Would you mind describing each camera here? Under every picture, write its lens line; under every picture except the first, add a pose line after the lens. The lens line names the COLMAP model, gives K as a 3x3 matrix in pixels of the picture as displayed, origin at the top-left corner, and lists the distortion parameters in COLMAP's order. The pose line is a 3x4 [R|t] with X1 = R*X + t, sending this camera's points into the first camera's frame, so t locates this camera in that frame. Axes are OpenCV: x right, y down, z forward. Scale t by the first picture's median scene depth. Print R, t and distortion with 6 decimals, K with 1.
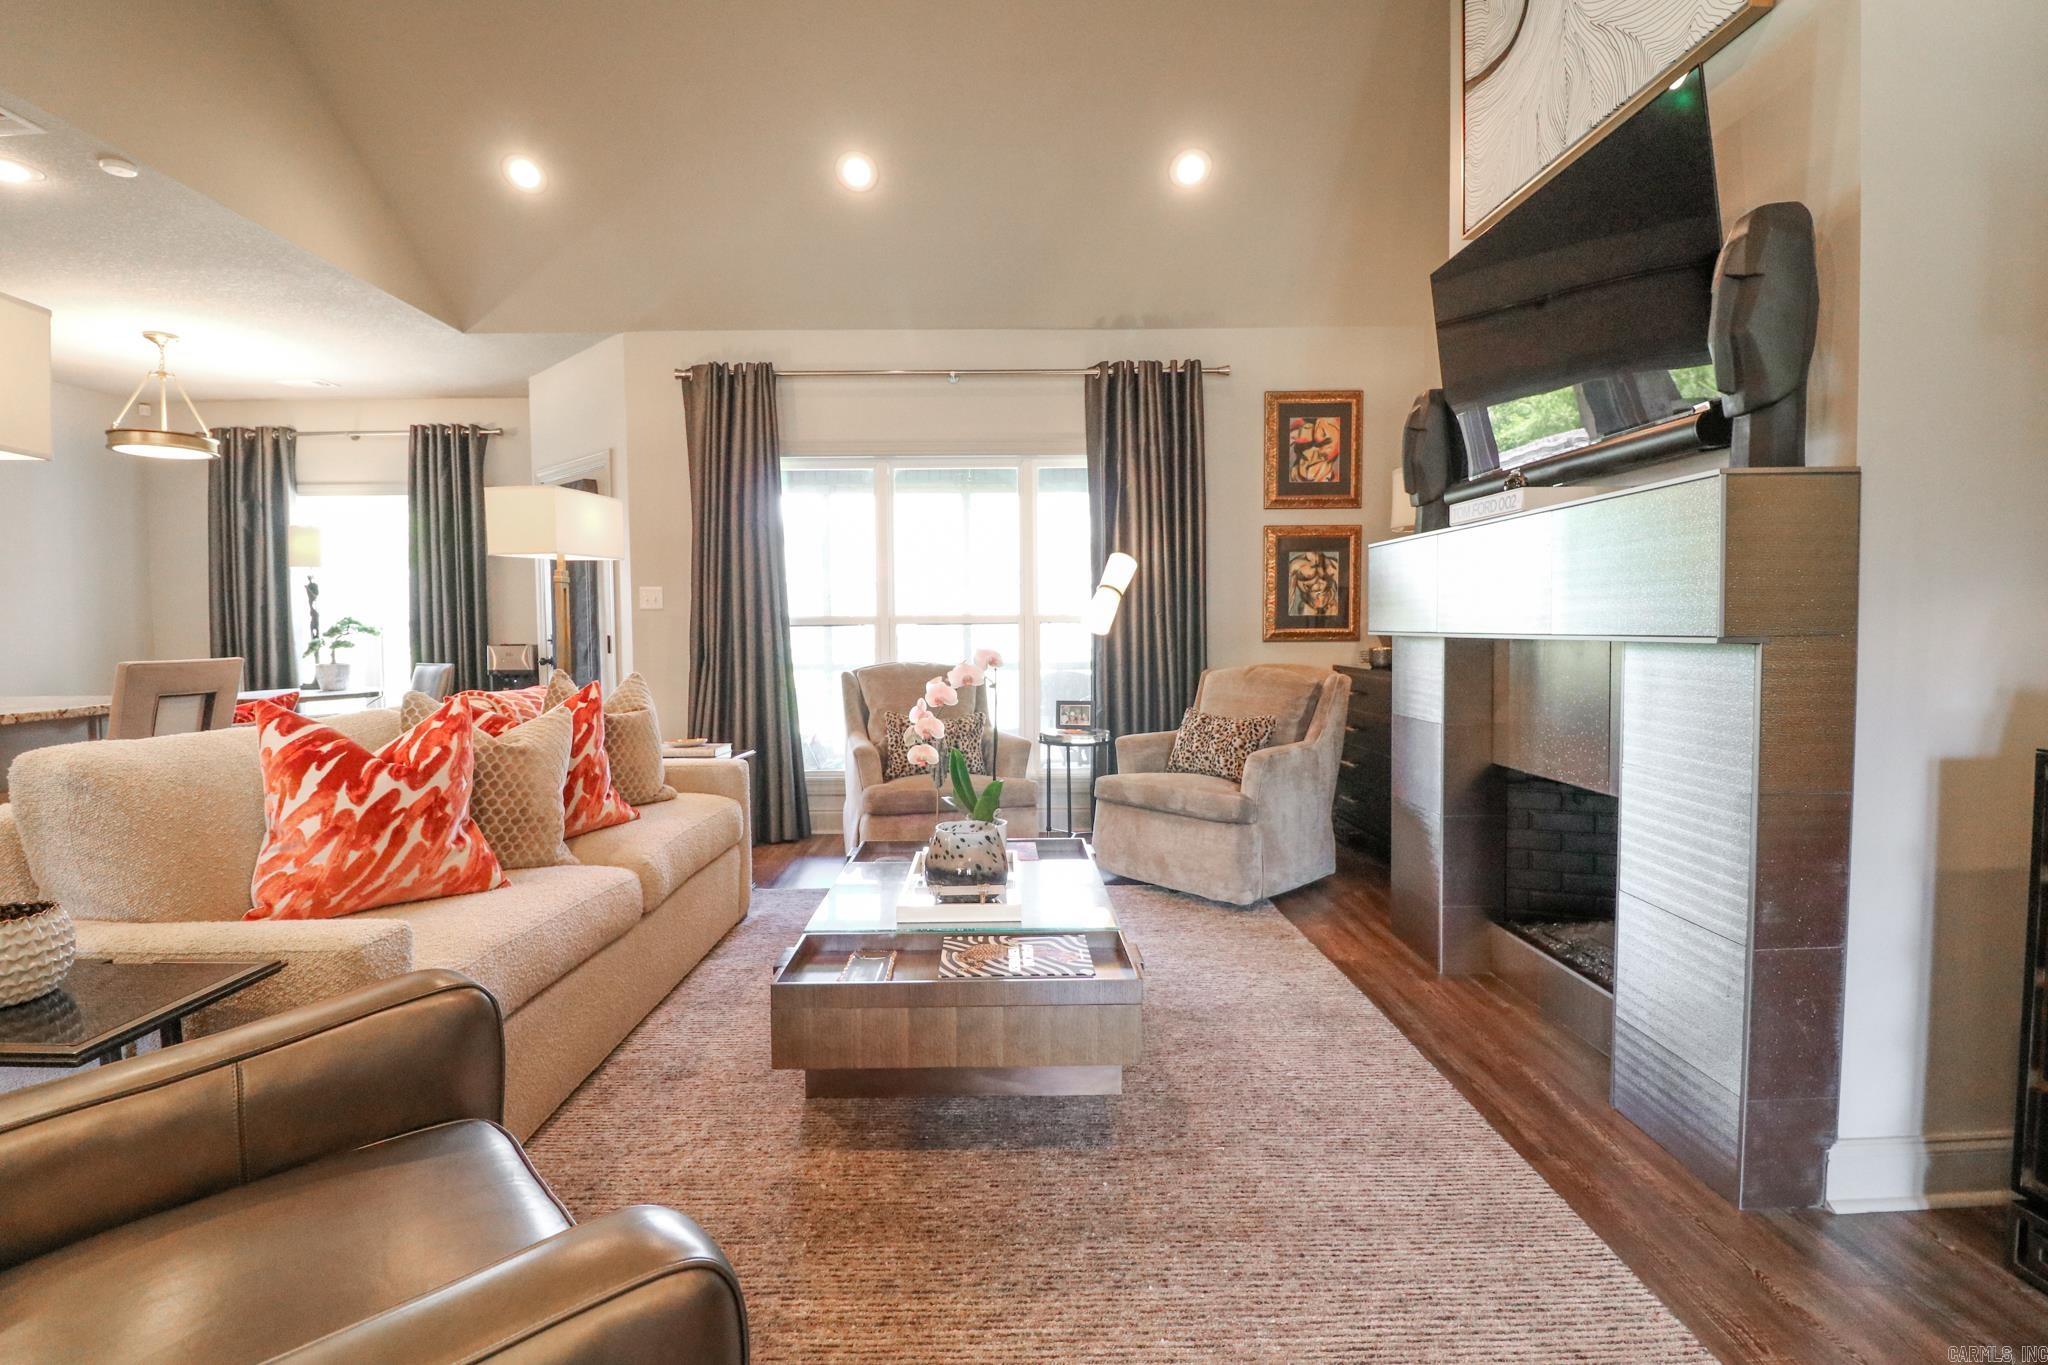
lens RADIAL K [[943.8, 0, 1009.1], [0, 943.8, 663.6], [0, 0, 1]] dist [-0.000955, -0.013062]
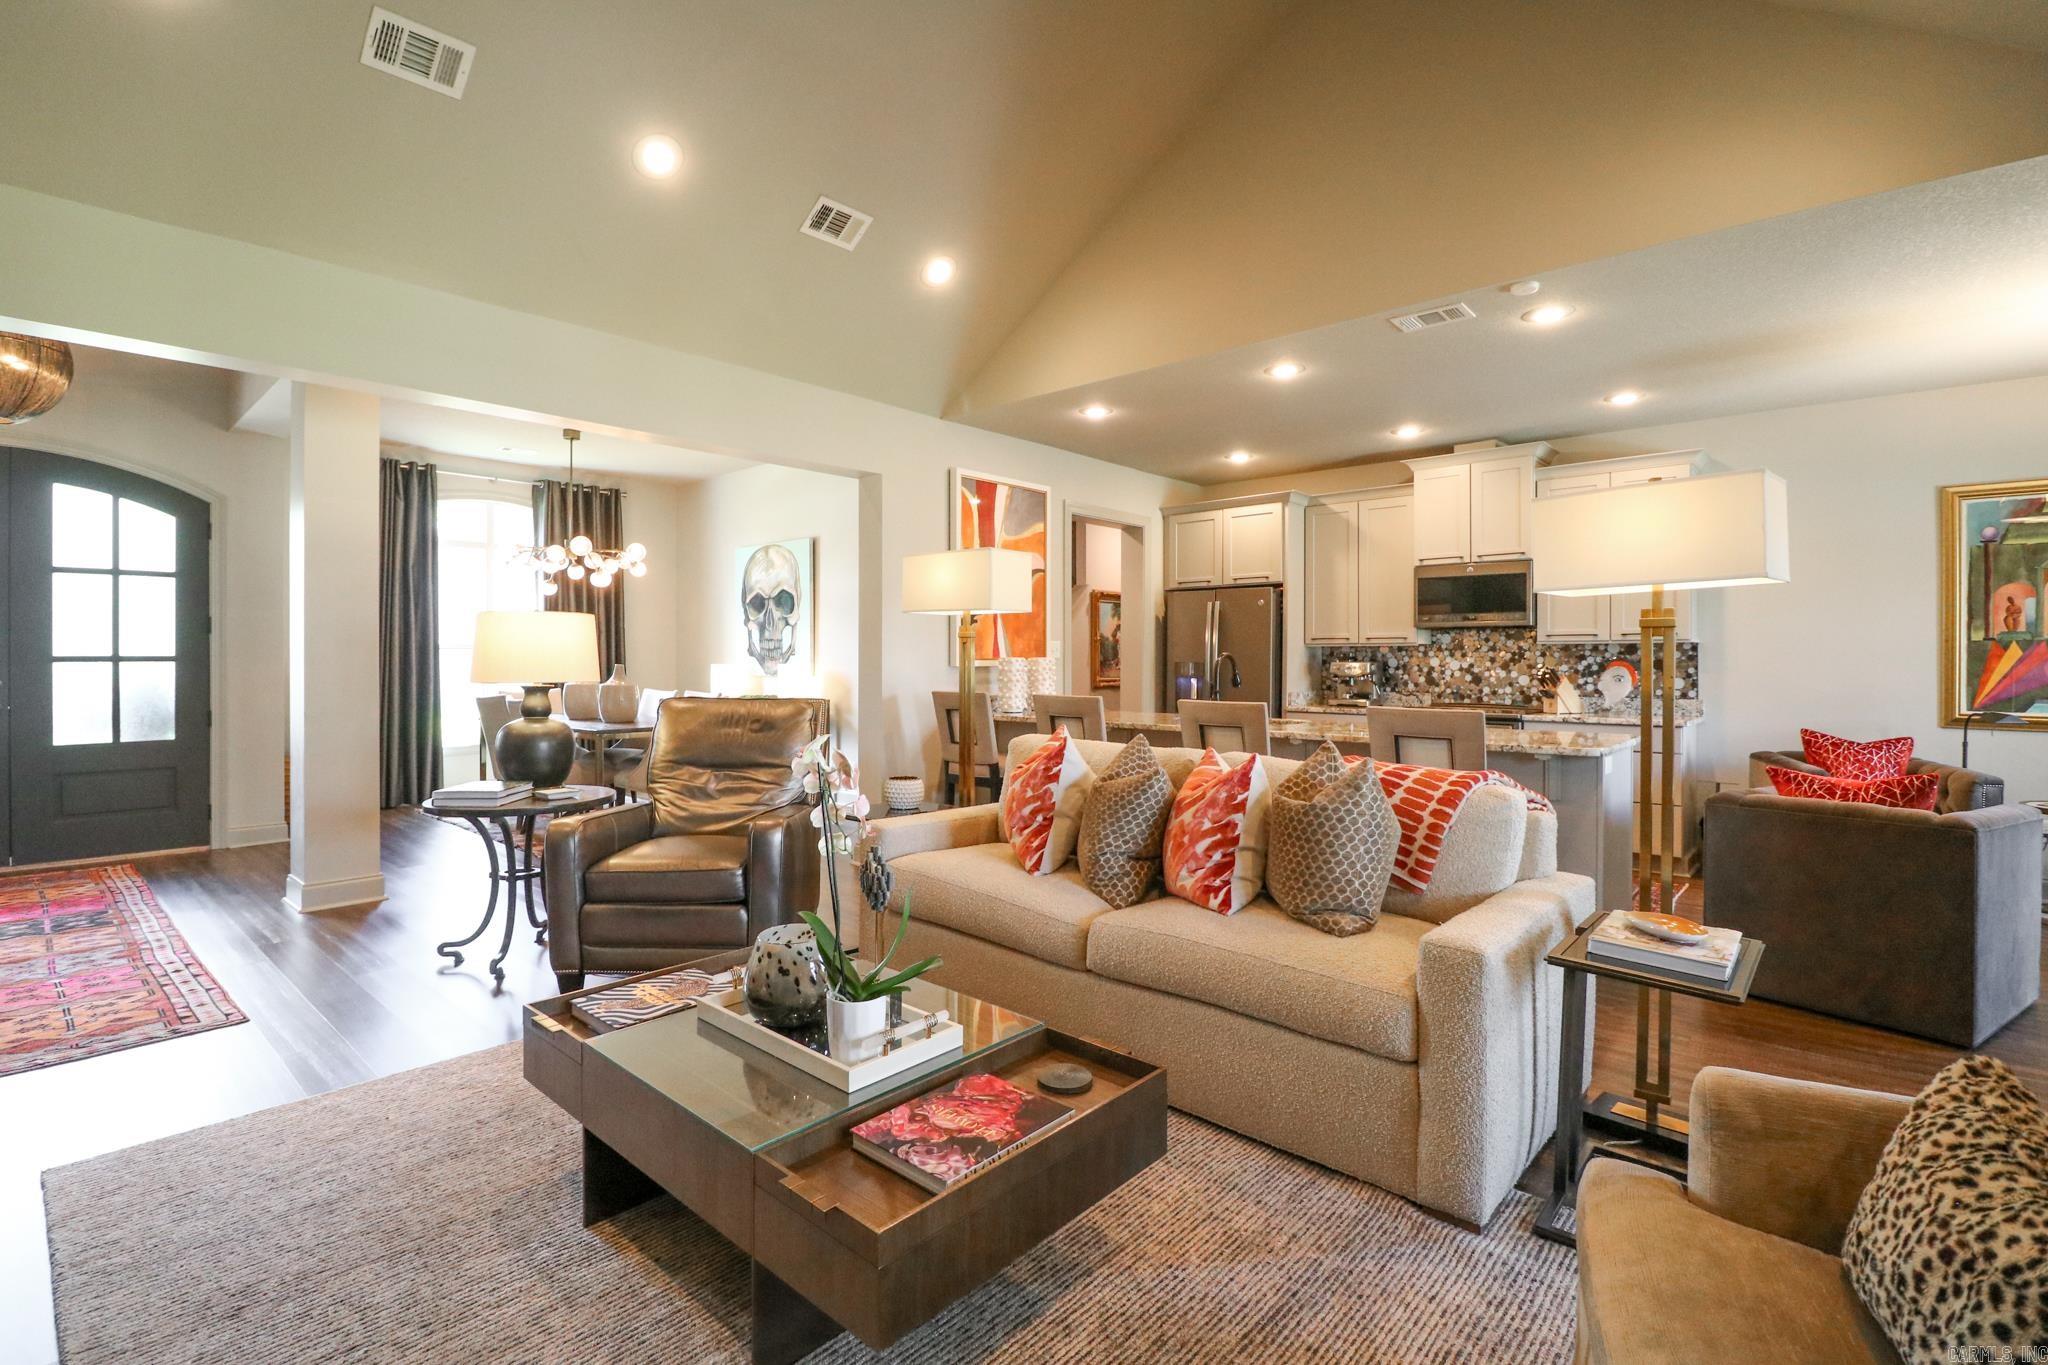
lens RADIAL K [[941.8, 0, 1011.4], [0, 941.8, 659.0], [0, 0, 1]] dist [-0.003111, -0.013009]
pose [[-0.679540, 0.007673, -0.733598, 0.221792], [-0.027408, 0.998982, 0.035836, -0.057483], [0.733126, 0.044458, -0.678638, 0.845847]]
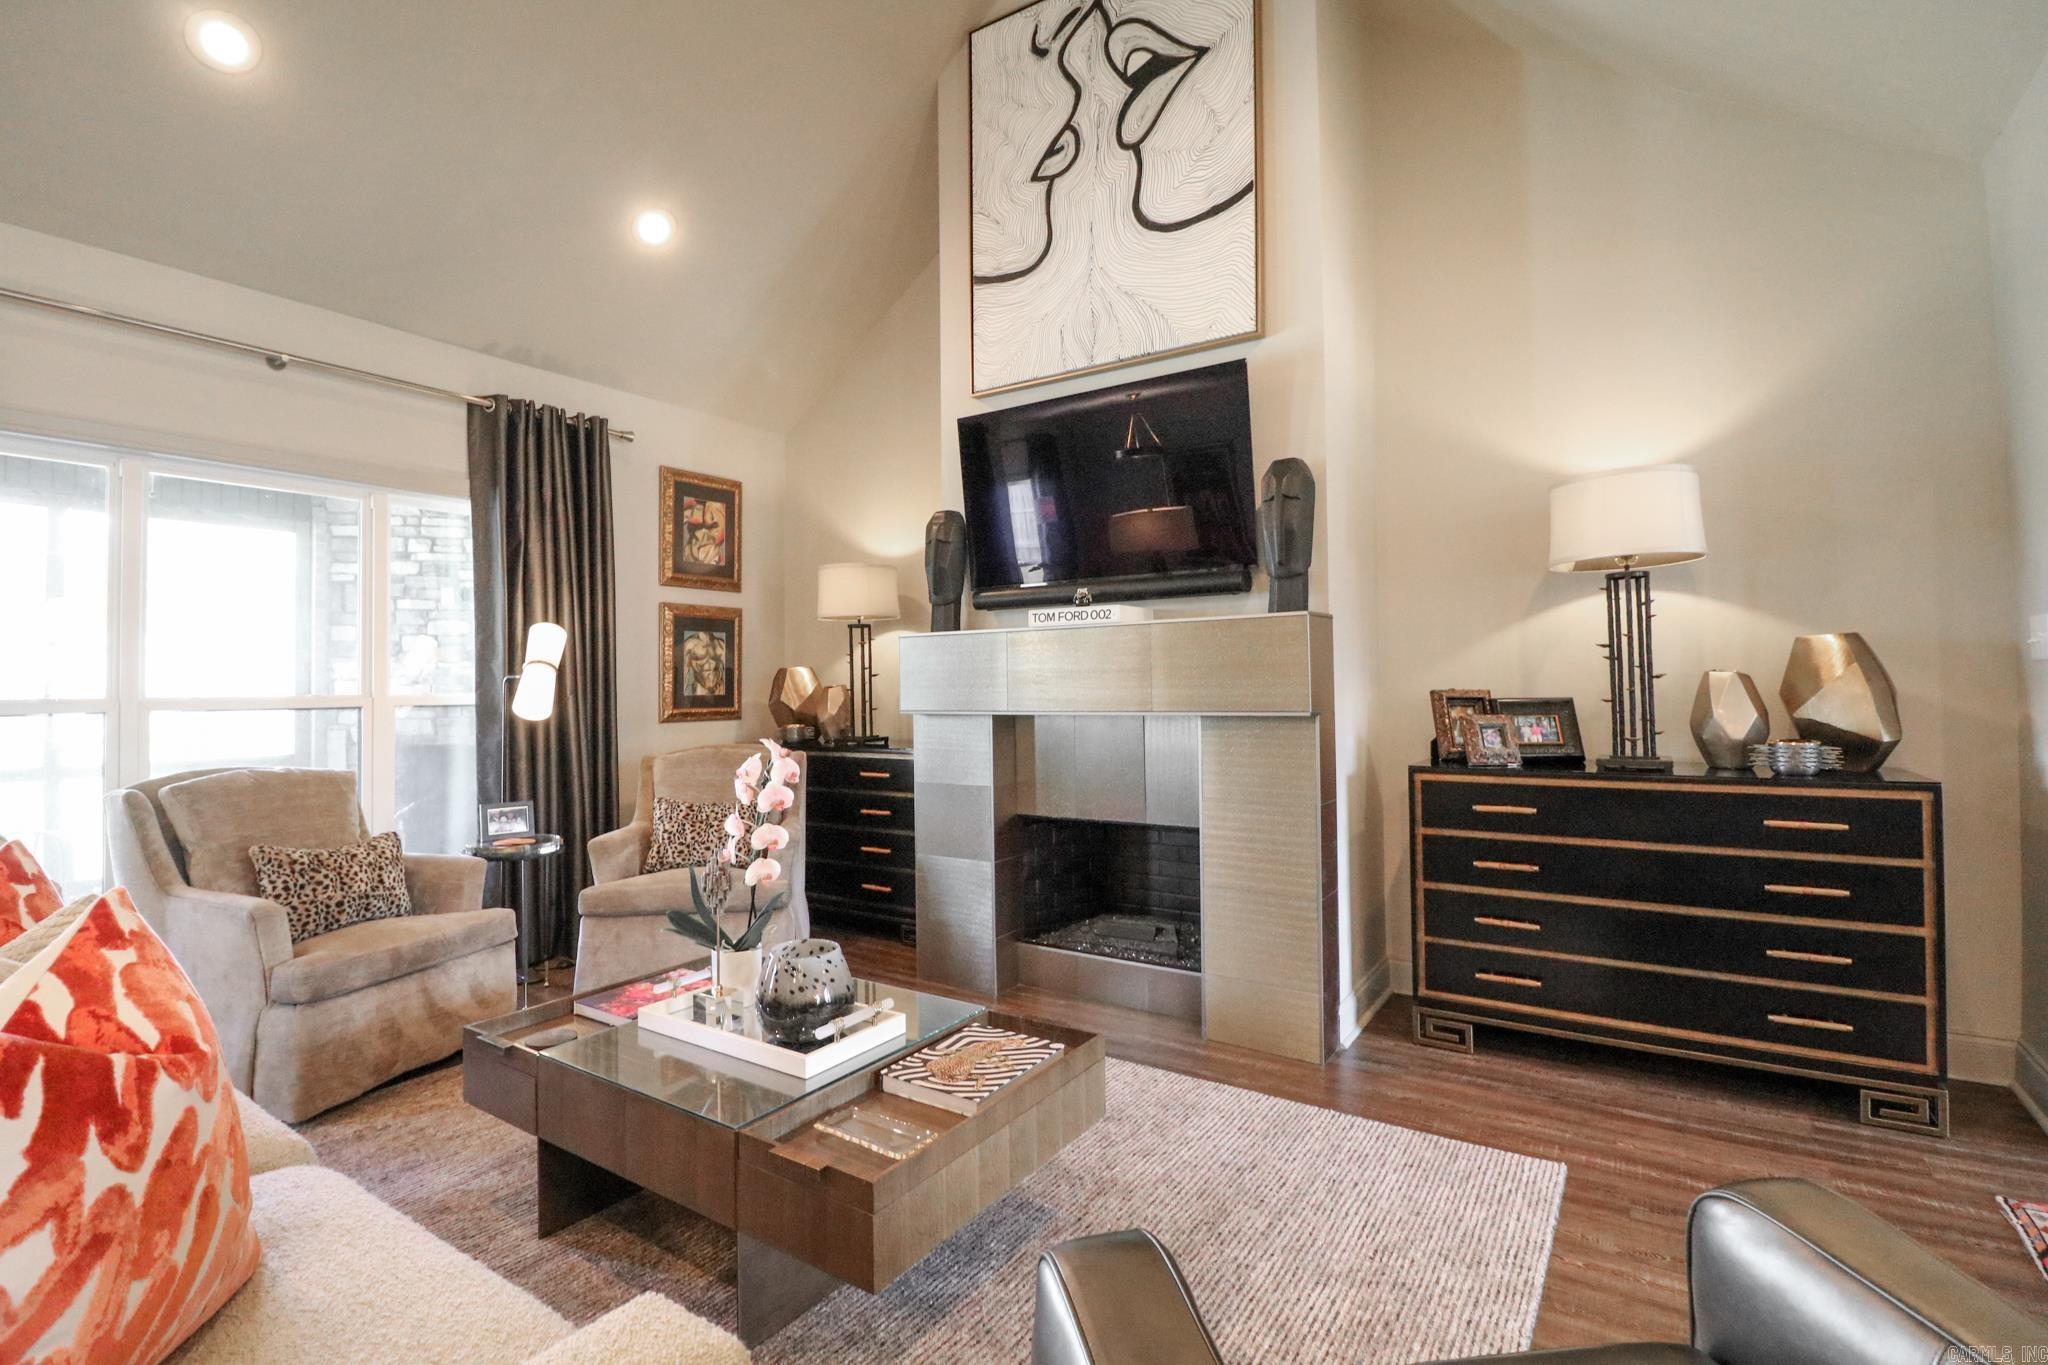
lens RADIAL K [[943.8, 0, 1009.1], [0, 943.8, 663.6], [0, 0, 1]] dist [-0.000955, -0.013062]
pose [[0.573190, 0.022677, 0.819108, -0.321293], [0.042007, 0.997489, -0.057011, -0.014347], [-0.818345, 0.067086, 0.570799, 0.168105]]
